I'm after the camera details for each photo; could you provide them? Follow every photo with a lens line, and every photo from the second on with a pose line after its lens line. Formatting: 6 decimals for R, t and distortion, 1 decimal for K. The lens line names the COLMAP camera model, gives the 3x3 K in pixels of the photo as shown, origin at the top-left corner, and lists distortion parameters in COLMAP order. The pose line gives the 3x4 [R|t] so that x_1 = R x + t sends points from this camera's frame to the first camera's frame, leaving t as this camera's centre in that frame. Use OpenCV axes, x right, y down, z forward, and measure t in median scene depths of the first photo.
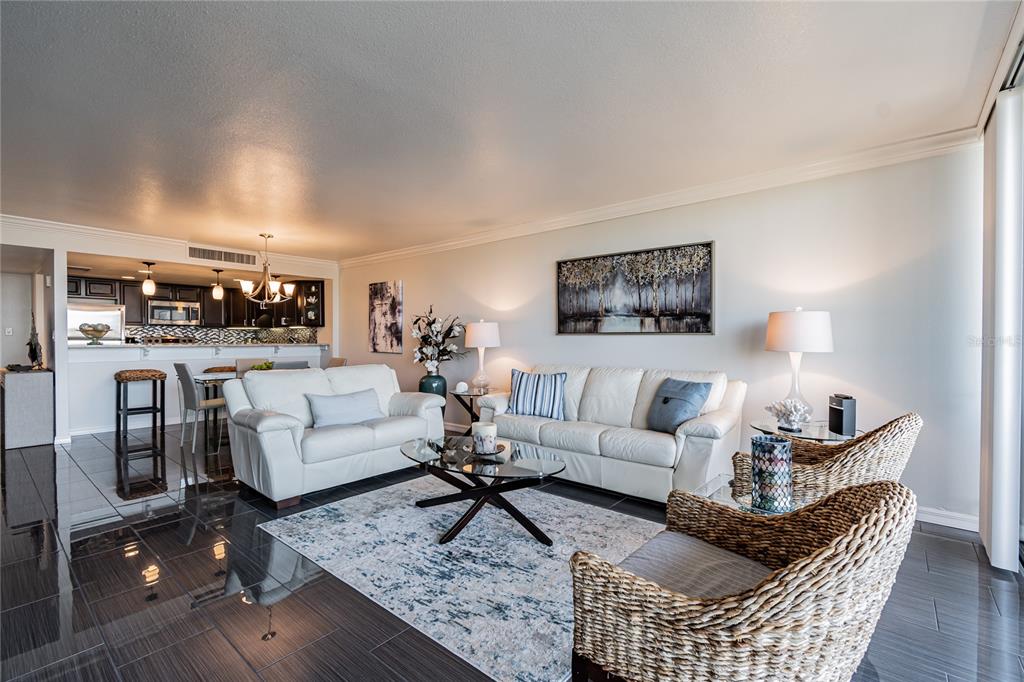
lens RADIAL K [[458.9, 0, 518.2], [0, 458.9, 344.2], [0, 0, 1]] dist [0.001419, -0.000293]
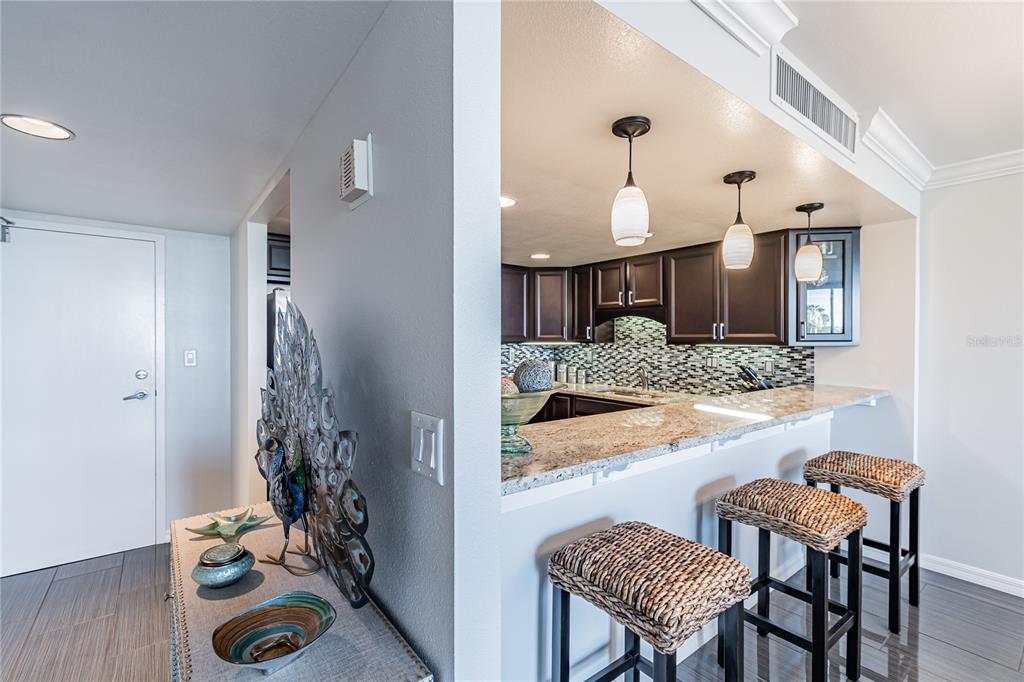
lens RADIAL K [[458.9, 0, 508.7], [0, 458.9, 346.2], [0, 0, 1]] dist [0.001419, -0.000293]
pose [[0.975139, -0.000058, -0.221593, -0.702810], [0.000917, 0.999992, 0.003776, -0.043722], [0.221591, -0.003886, 0.975132, 0.625077]]
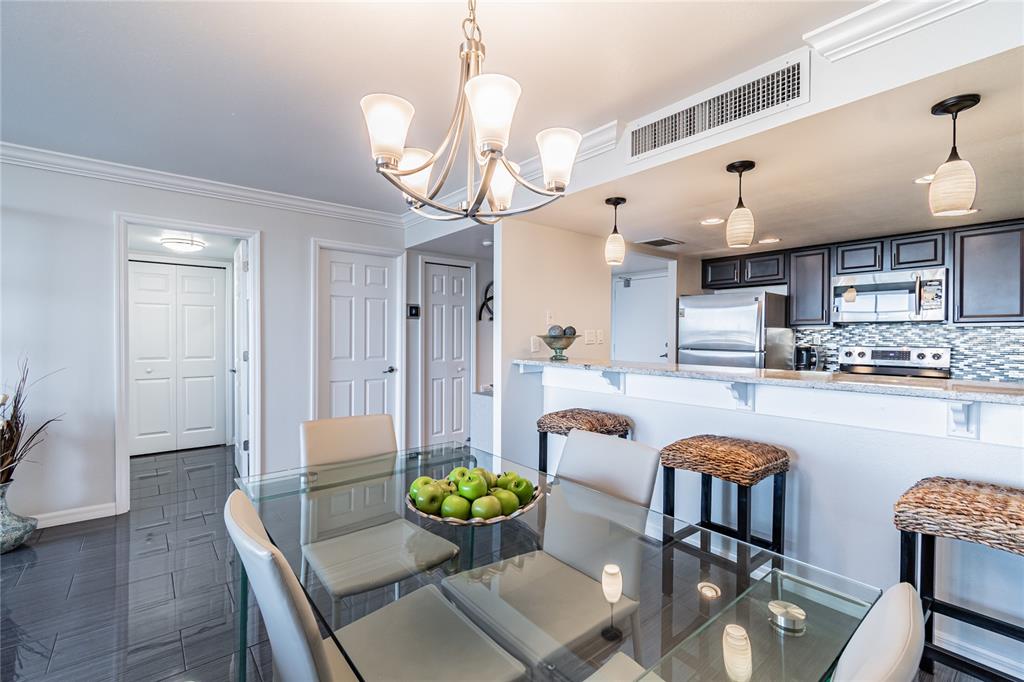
lens RADIAL K [[458.9, 0, 512.4], [0, 458.9, 336.1], [0, 0, 1]] dist [0.001419, -0.000293]
pose [[-0.180429, -0.003387, -0.983582, -0.255979], [-0.019010, 0.999819, 0.000044, -0.024229], [0.983404, 0.018705, -0.180461, 0.850328]]
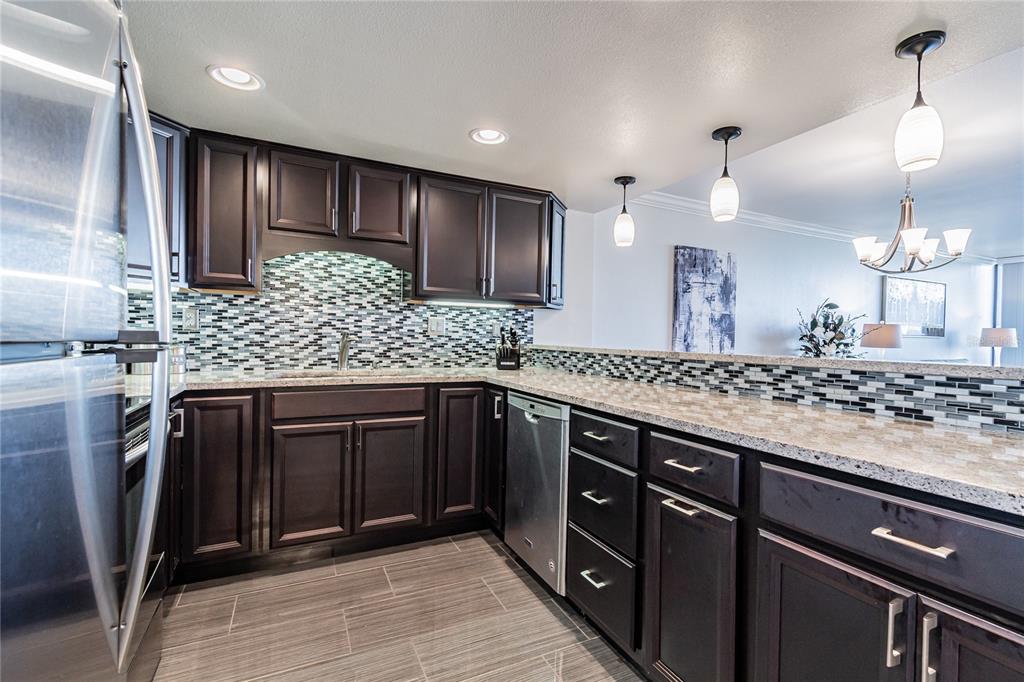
lens RADIAL K [[458.9, 0, 531.1], [0, 458.9, 339.7], [0, 0, 1]] dist [0.001419, -0.000293]
pose [[0.397382, -0.005212, 0.917638, -0.961486], [-0.003225, 0.999970, 0.007076, -0.012301], [-0.917648, -0.005771, 0.397353, 0.951437]]
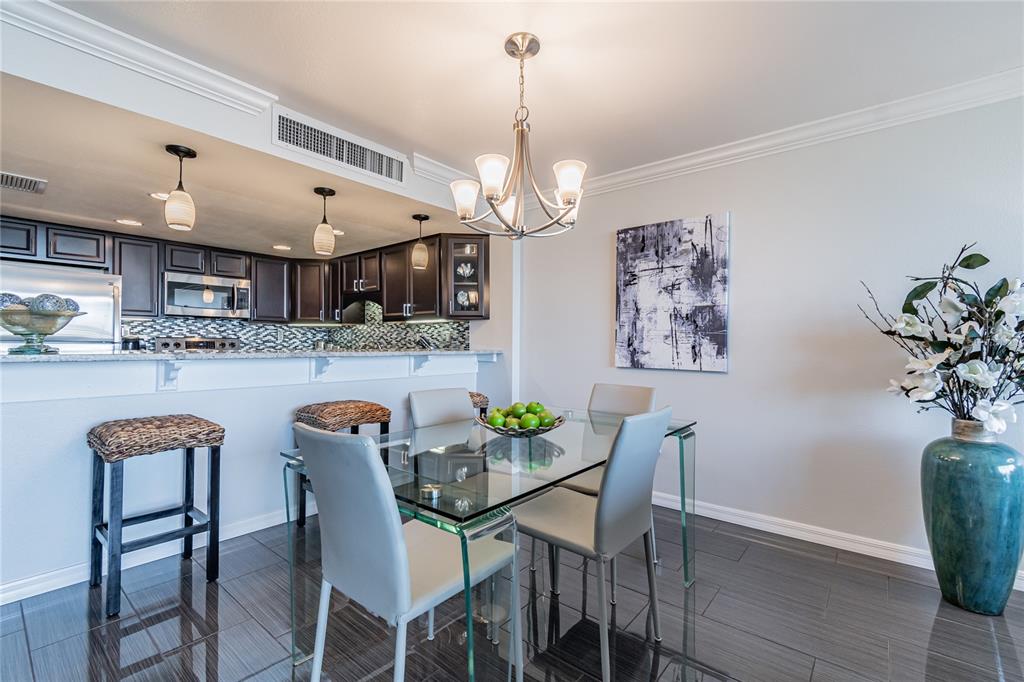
lens RADIAL K [[458.9, 0, 517.6], [0, 458.9, 341.1], [0, 0, 1]] dist [0.001419, -0.000293]
pose [[0.999998, 0.001952, 0.000925, -0.438529], [-0.001934, 0.999812, -0.019277, -0.002143], [-0.000963, 0.019275, 0.999814, 0.516487]]
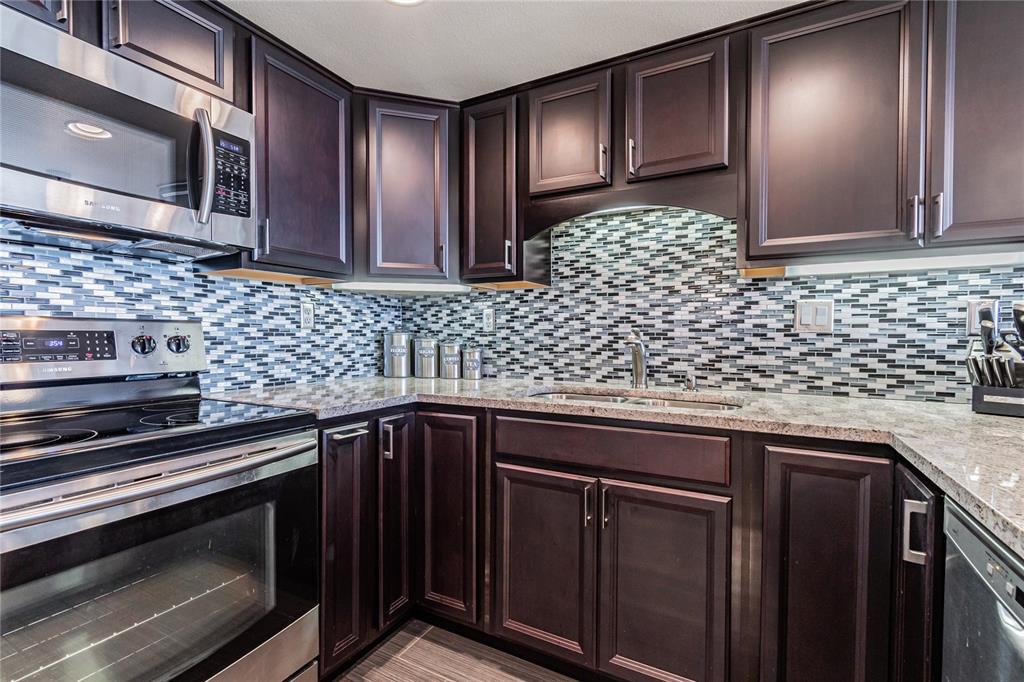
lens RADIAL K [[458.9, 0, 513.4], [0, 458.9, 342.9], [0, 0, 1]] dist [0.001419, -0.000293]
pose [[0.979430, -0.005132, 0.201717, -0.786790], [0.004731, 0.999986, 0.002468, -0.009517], [-0.201727, -0.001463, 0.979441, 1.013402]]
